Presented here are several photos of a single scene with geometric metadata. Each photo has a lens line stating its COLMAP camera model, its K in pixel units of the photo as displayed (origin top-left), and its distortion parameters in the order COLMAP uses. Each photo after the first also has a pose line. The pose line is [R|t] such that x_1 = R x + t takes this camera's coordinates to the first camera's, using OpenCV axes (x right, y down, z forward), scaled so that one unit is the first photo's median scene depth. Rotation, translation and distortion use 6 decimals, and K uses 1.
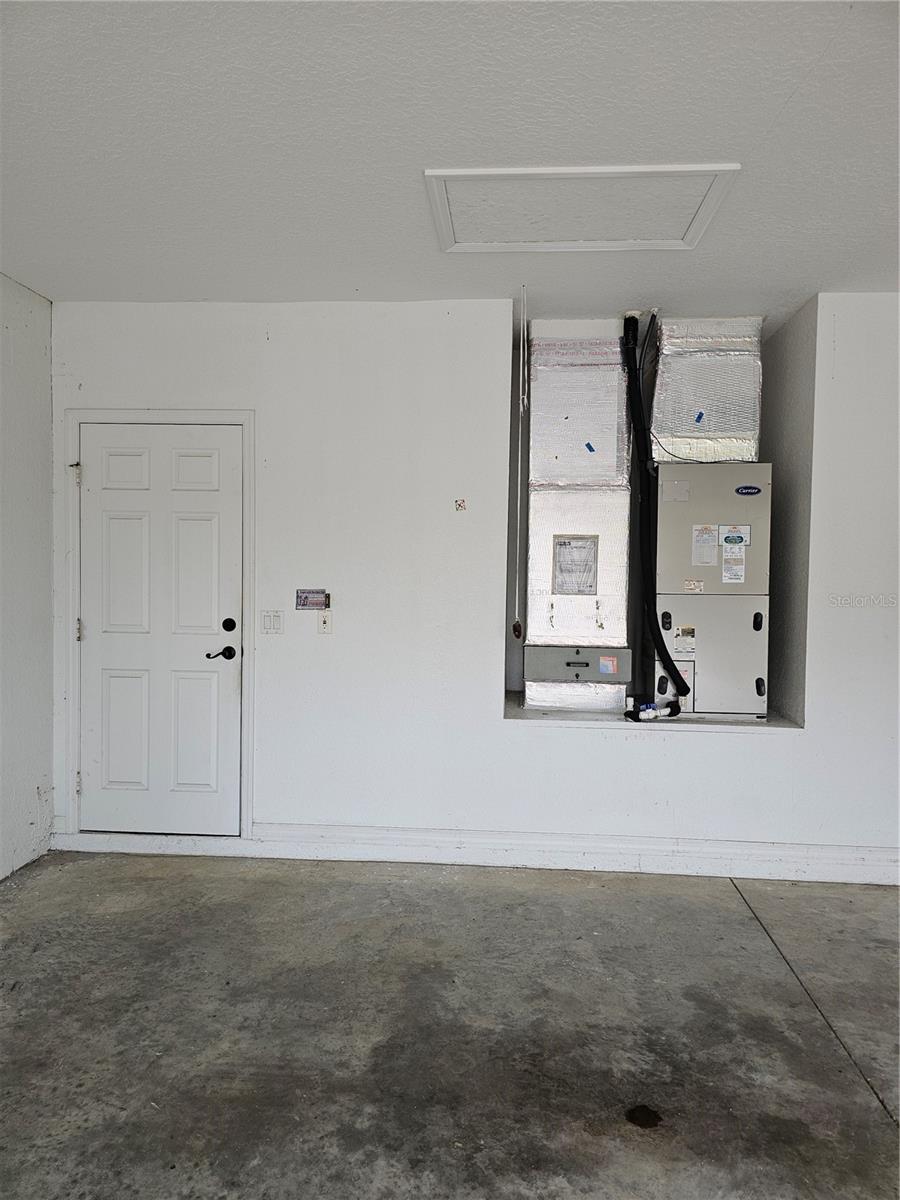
lens RADIAL K [[805.8, 0, 445.4], [0, 805.8, 602.6], [0, 0, 1]] dist [0.056910, -0.048567]
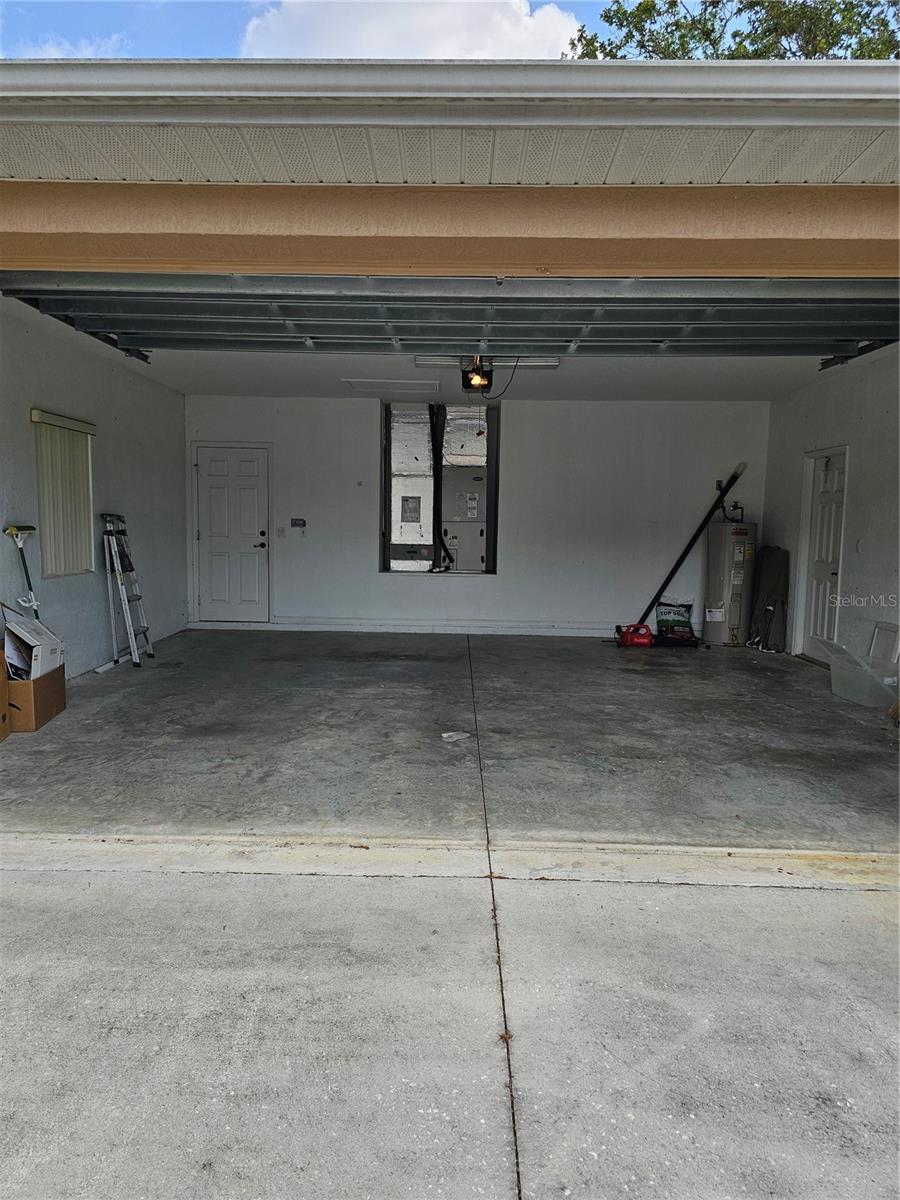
lens RADIAL K [[805.8, 0, 445.4], [0, 805.8, 602.6], [0, 0, 1]] dist [0.056910, -0.048567]
pose [[0.997277, -0.003059, 0.073681, 0.093977], [-0.001263, 0.998284, 0.058537, 0.091212], [-0.073734, -0.058471, 0.995562, -1.432148]]
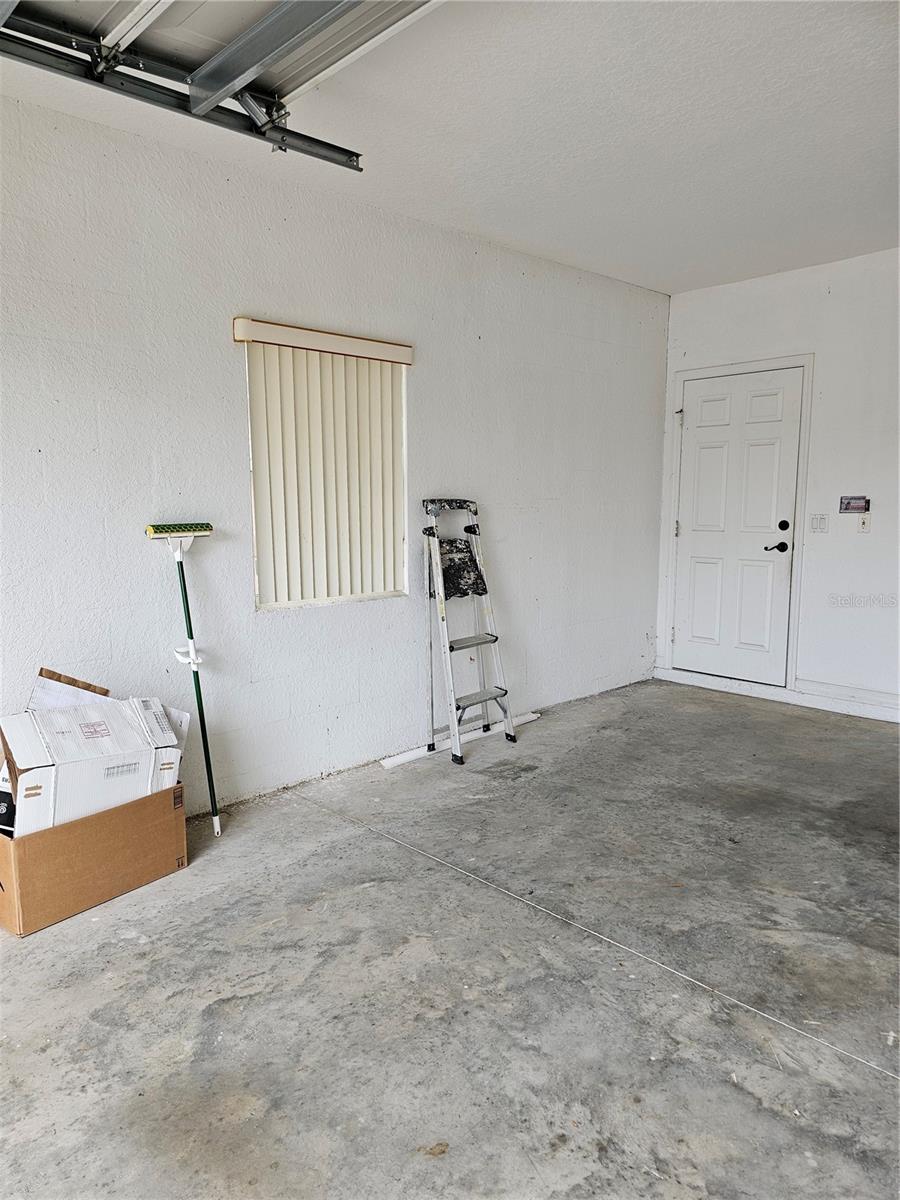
lens RADIAL K [[805.8, 0, 445.4], [0, 805.8, 602.6], [0, 0, 1]] dist [0.056910, -0.048567]
pose [[0.745699, 0.069409, -0.662658, 0.202911], [-0.013785, 0.995953, 0.088807, 0.042774], [0.666141, -0.057089, 0.743638, -0.344851]]
